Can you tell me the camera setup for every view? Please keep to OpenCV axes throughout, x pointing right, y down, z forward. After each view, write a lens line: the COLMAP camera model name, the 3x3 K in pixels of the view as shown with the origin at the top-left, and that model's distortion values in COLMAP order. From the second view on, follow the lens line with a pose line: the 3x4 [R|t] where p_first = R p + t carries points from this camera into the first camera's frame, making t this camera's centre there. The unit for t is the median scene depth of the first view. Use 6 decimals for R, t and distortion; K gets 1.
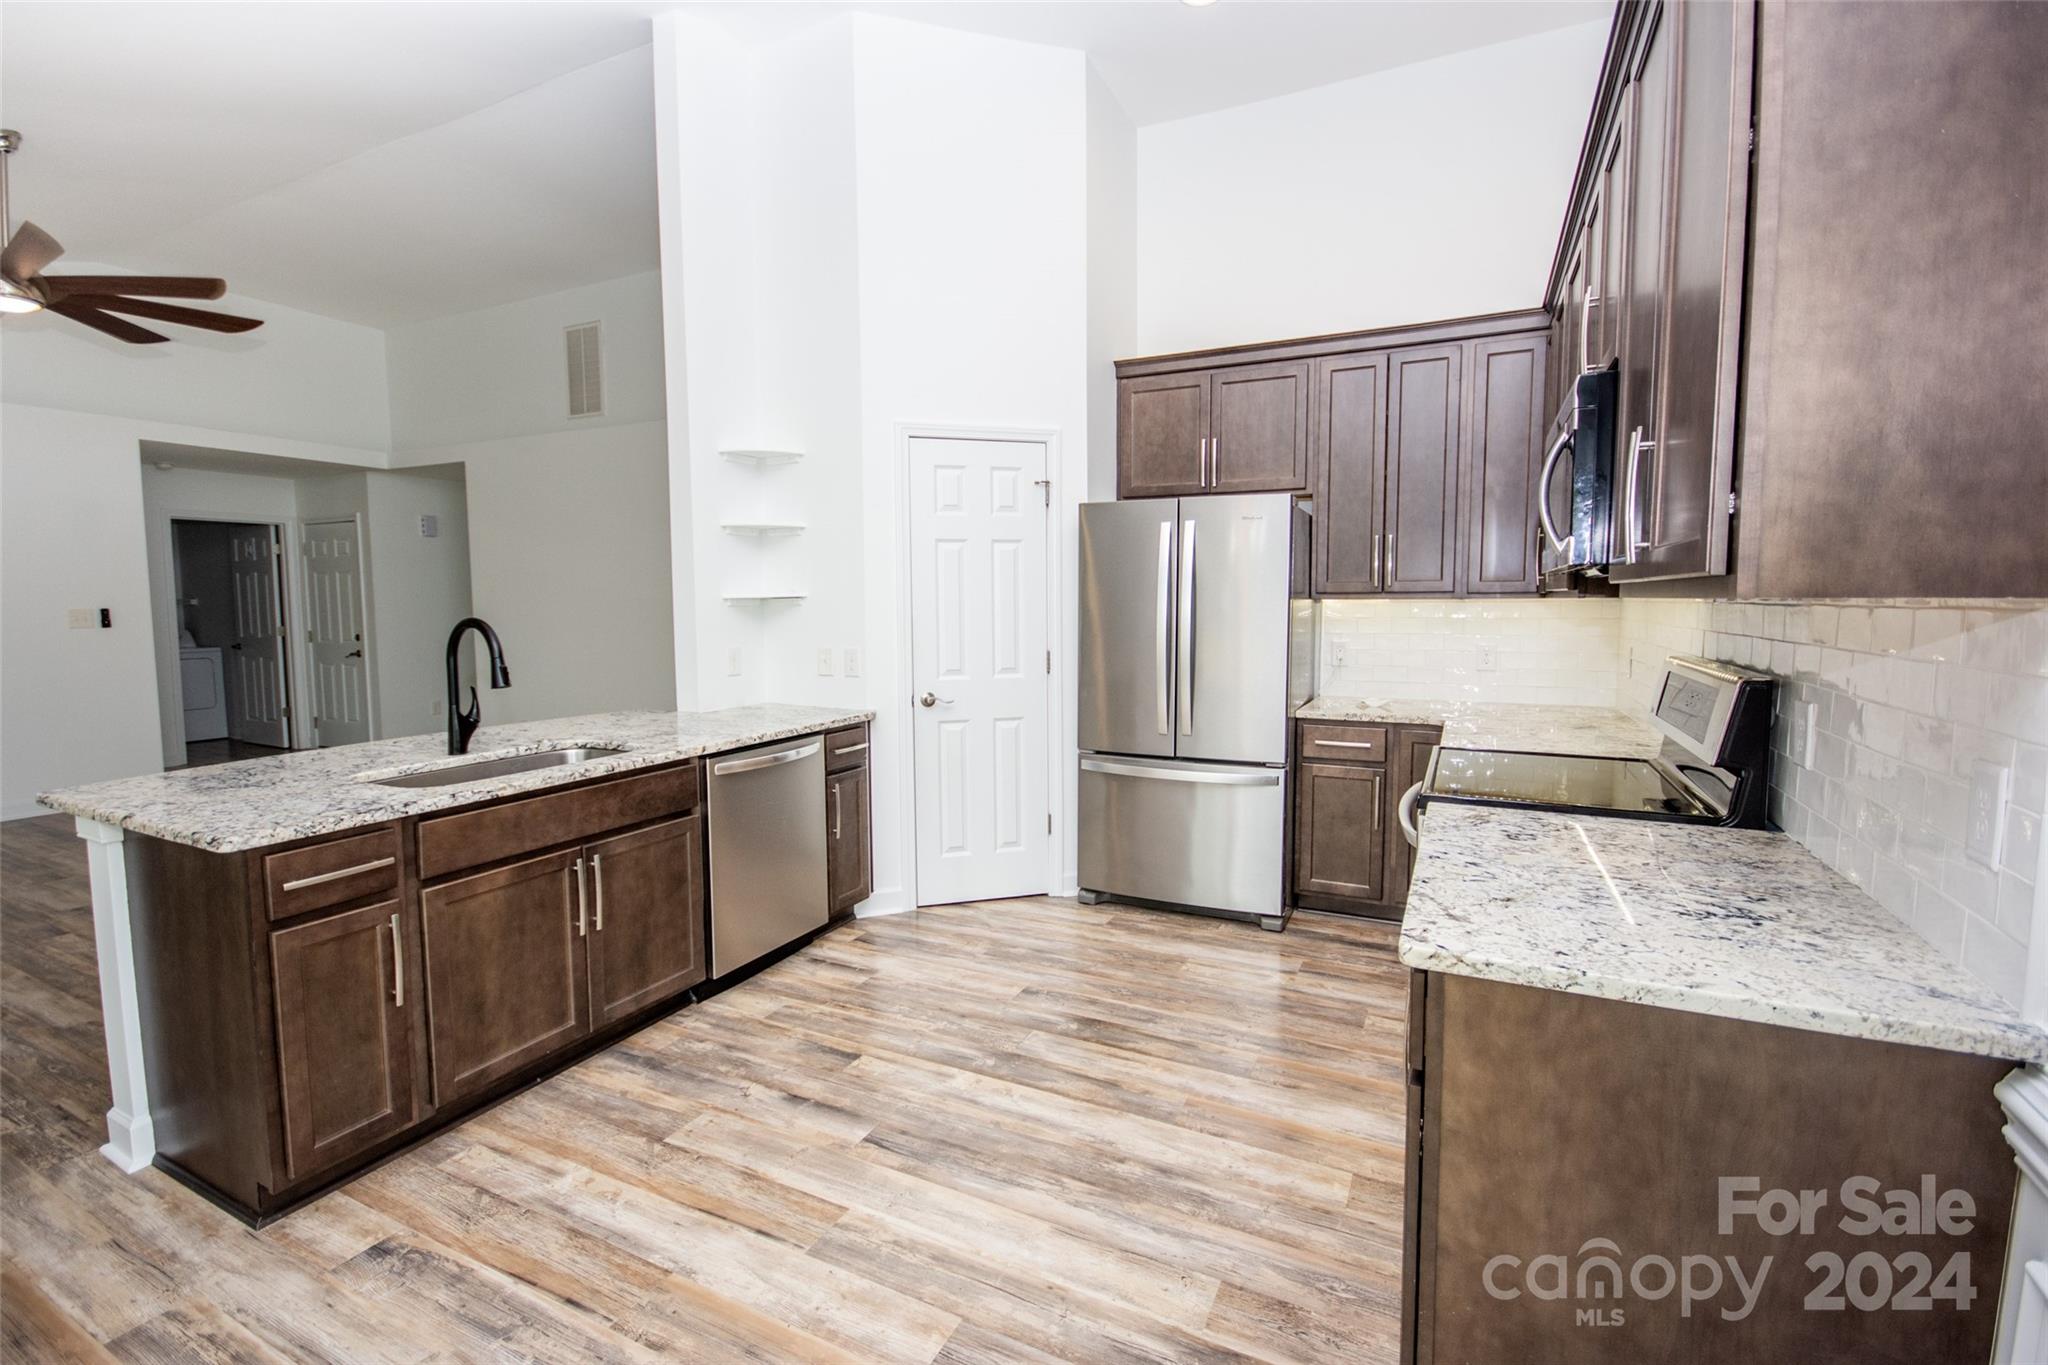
lens RADIAL K [[900.1, 0, 1030.9], [0, 900.1, 668.4], [0, 0, 1]] dist [0.000756, -0.006536]
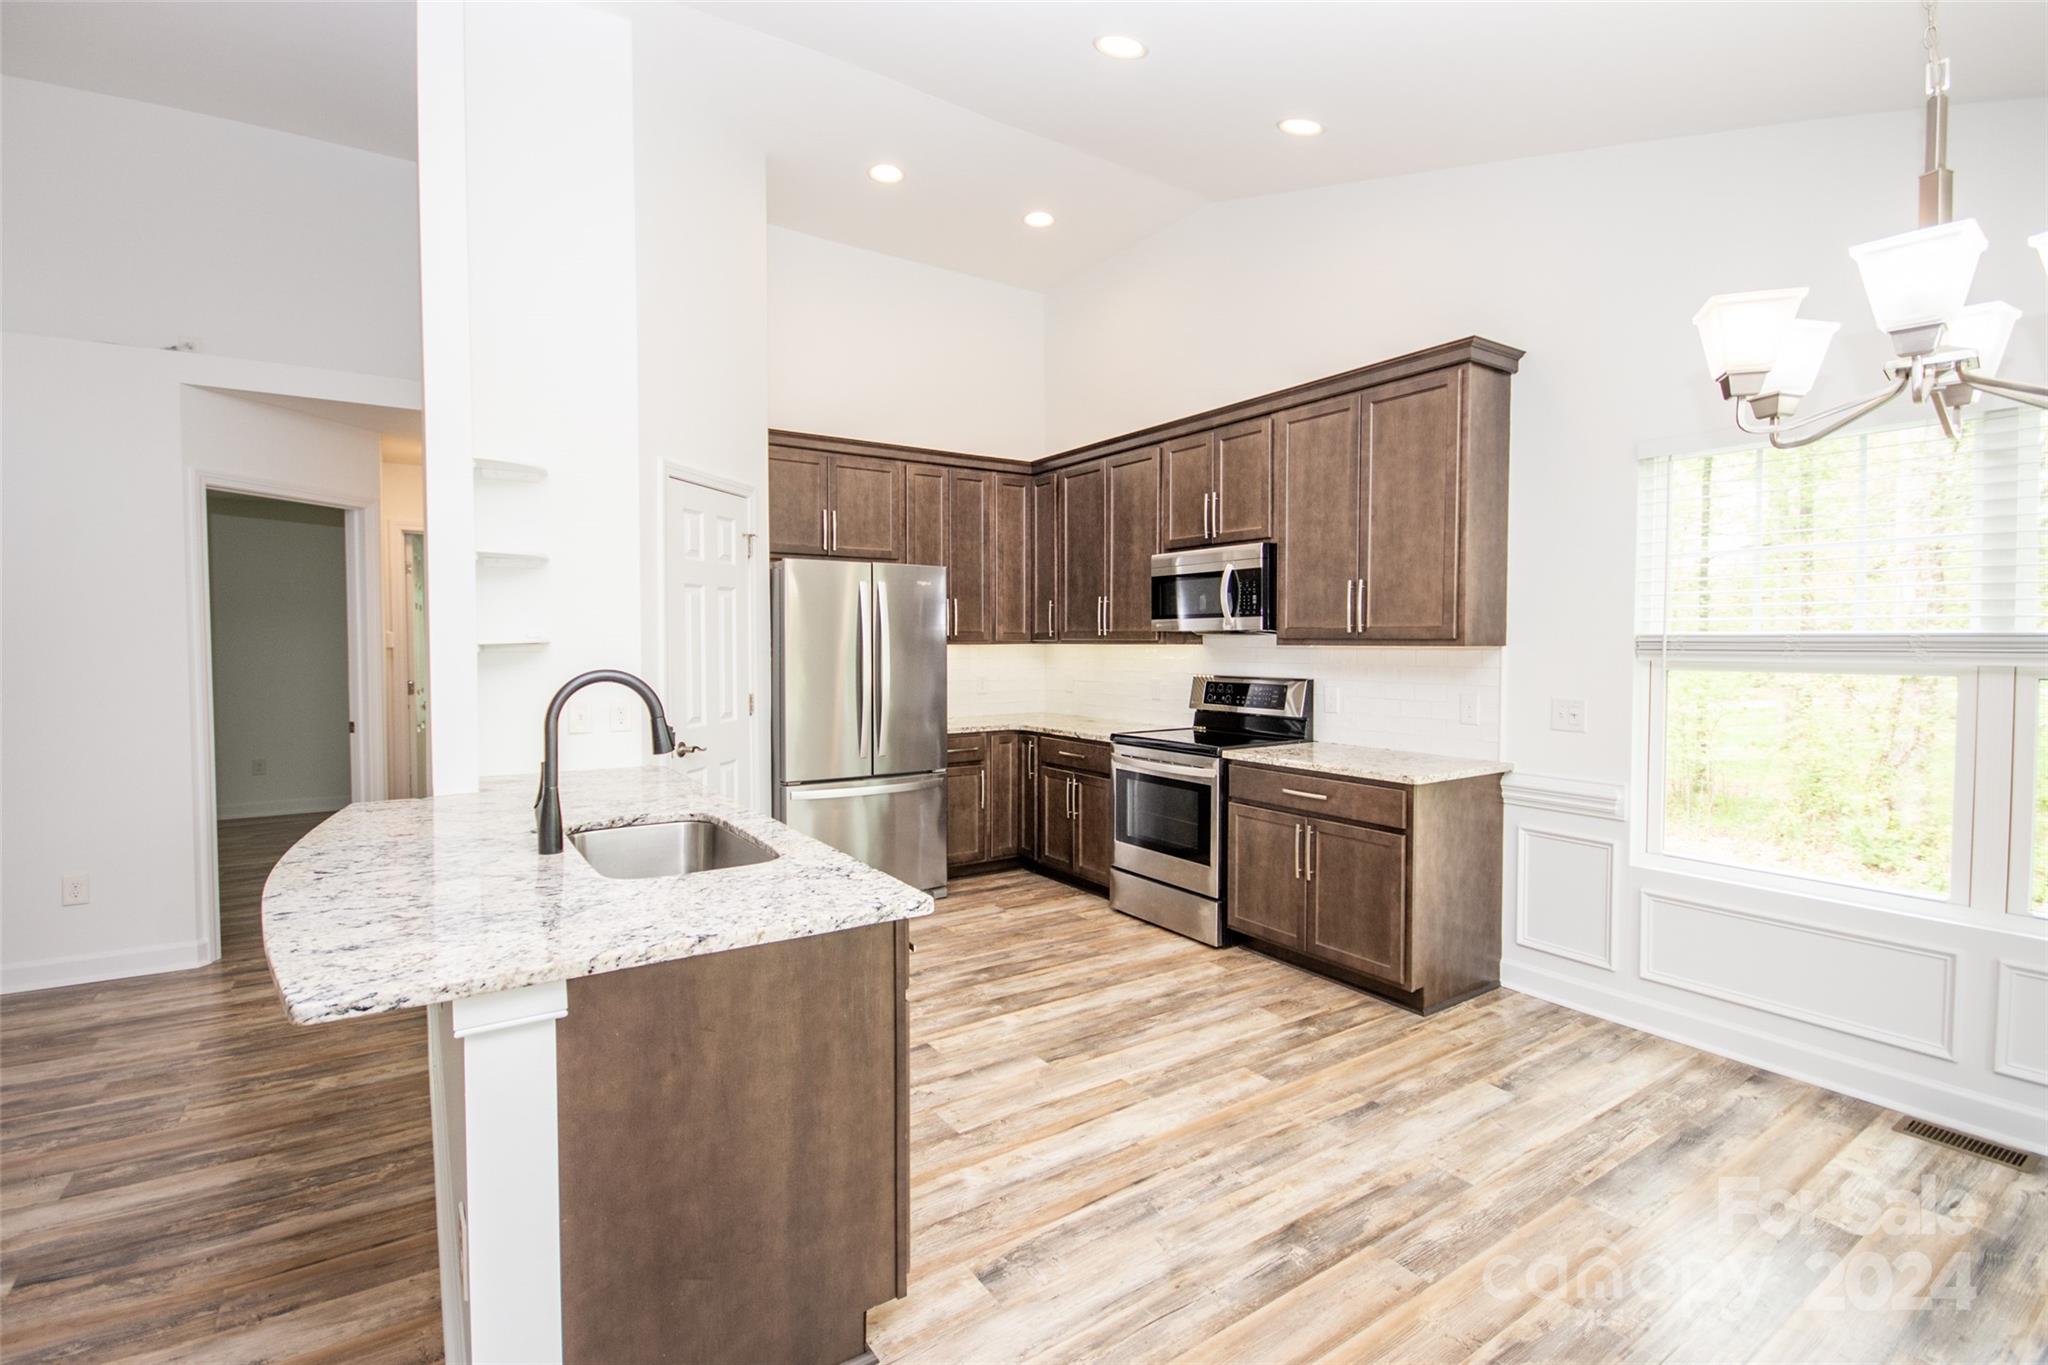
lens RADIAL K [[925.6, 0, 1027.9], [0, 925.6, 669.8], [0, 0, 1]] dist [0.011048, -0.016091]
pose [[0.502087, -0.023214, 0.864506, -1.104200], [0.064529, 0.997859, -0.010683, -0.022813], [-0.862406, 0.061149, 0.502509, 0.261654]]
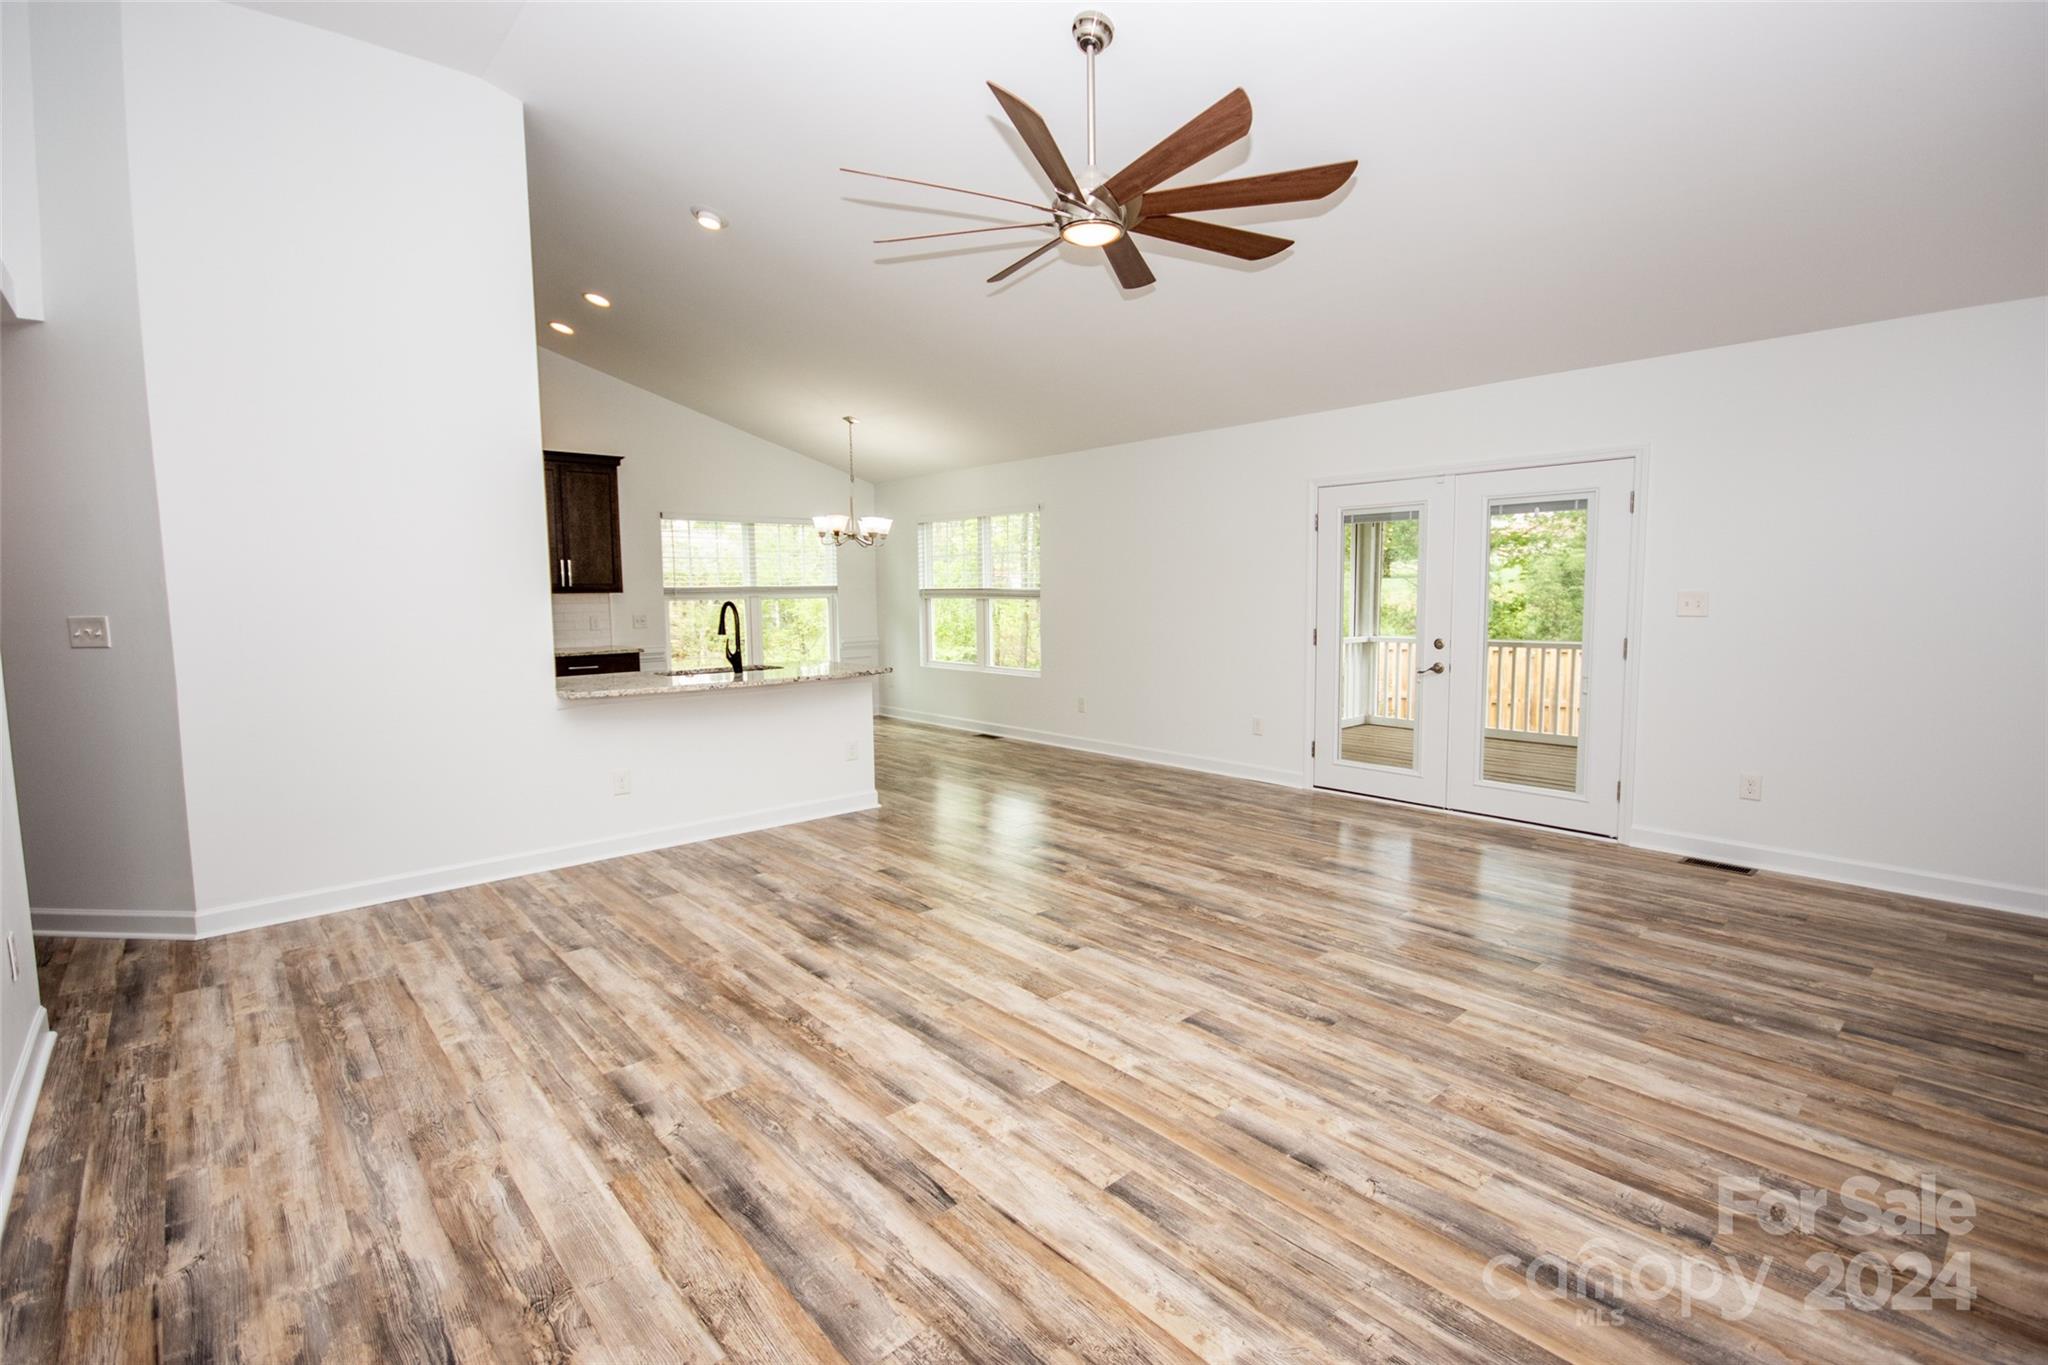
lens RADIAL K [[925.6, 0, 1027.9], [0, 925.6, 669.8], [0, 0, 1]] dist [0.011048, -0.016091]
pose [[-0.925502, -0.022736, 0.378059, -1.960613], [0.041384, 0.986149, 0.160616, -0.203815], [-0.376474, 0.164296, -0.911742, 2.577373]]
